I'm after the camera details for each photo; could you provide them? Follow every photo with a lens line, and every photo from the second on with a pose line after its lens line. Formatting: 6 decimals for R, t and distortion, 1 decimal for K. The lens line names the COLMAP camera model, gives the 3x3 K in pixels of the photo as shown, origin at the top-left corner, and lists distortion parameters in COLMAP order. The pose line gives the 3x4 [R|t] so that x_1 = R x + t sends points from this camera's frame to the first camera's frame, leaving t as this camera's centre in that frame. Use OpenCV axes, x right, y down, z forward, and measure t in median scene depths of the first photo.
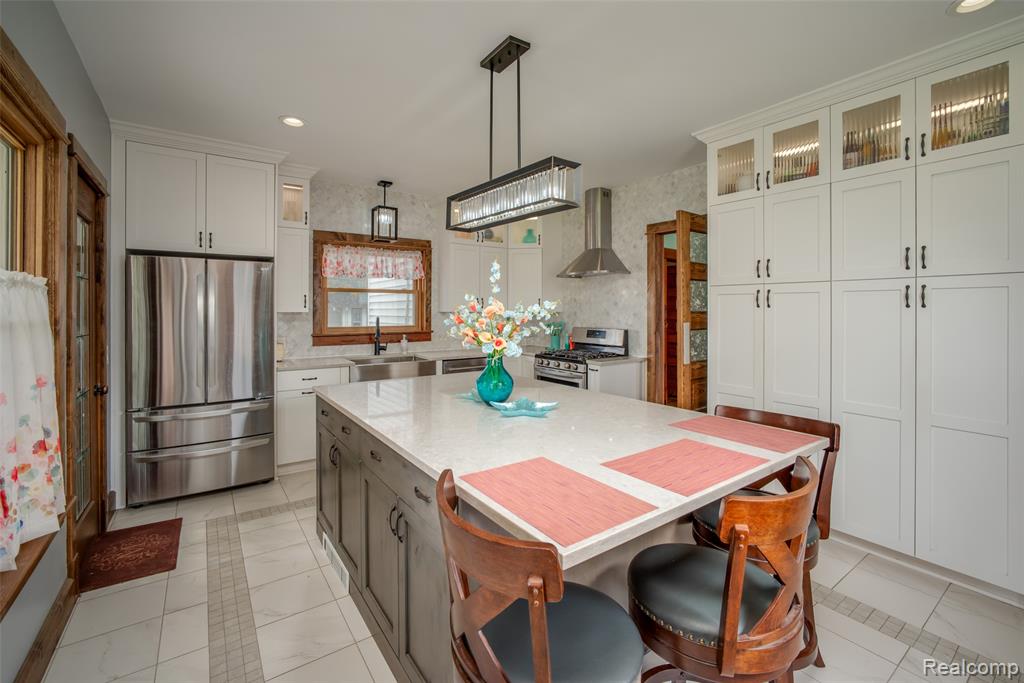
lens RADIAL K [[441.5, 0, 514.5], [0, 441.5, 312.0], [0, 0, 1]] dist [-0.008796, 0.000353]
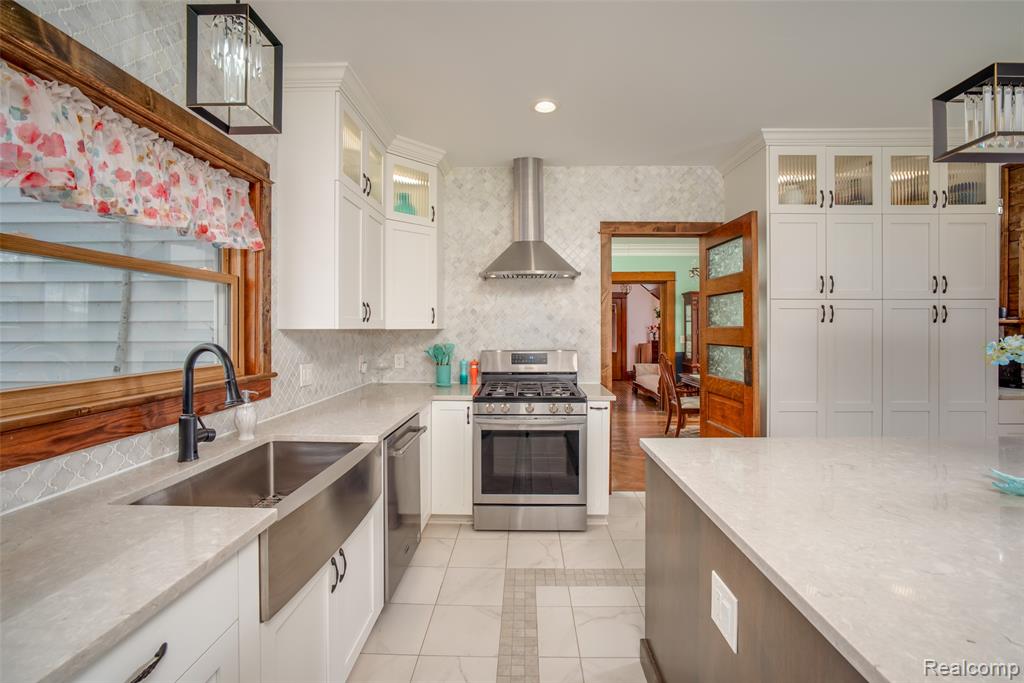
lens RADIAL K [[436.1, 0, 514.0], [0, 436.1, 331.9], [0, 0, 1]] dist [-0.017012, 0.000299]
pose [[0.599600, -0.008167, 0.800258, -0.437504], [0.005489, 0.999966, 0.006093, 0.001145], [-0.800281, 0.000740, 0.599625, 0.632269]]
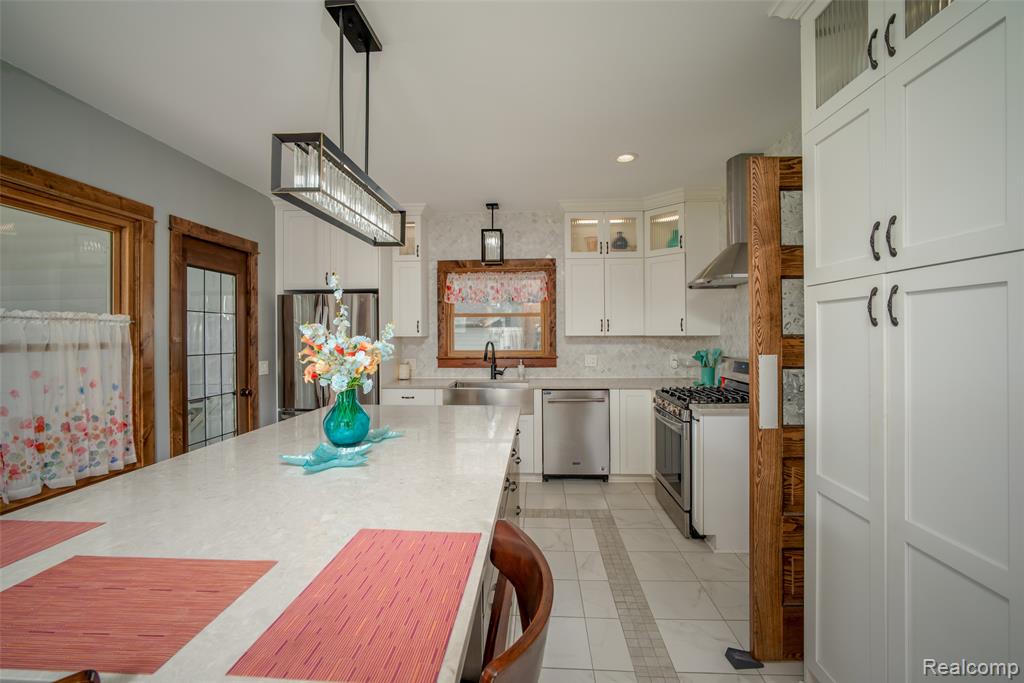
lens RADIAL K [[436.1, 0, 514.0], [0, 436.1, 331.9], [0, 0, 1]] dist [-0.017012, 0.000299]
pose [[0.782536, -0.008482, -0.622548, 0.349424], [0.004164, 0.999956, -0.008390, -0.001065], [0.622591, 0.003973, 0.782537, 0.266328]]
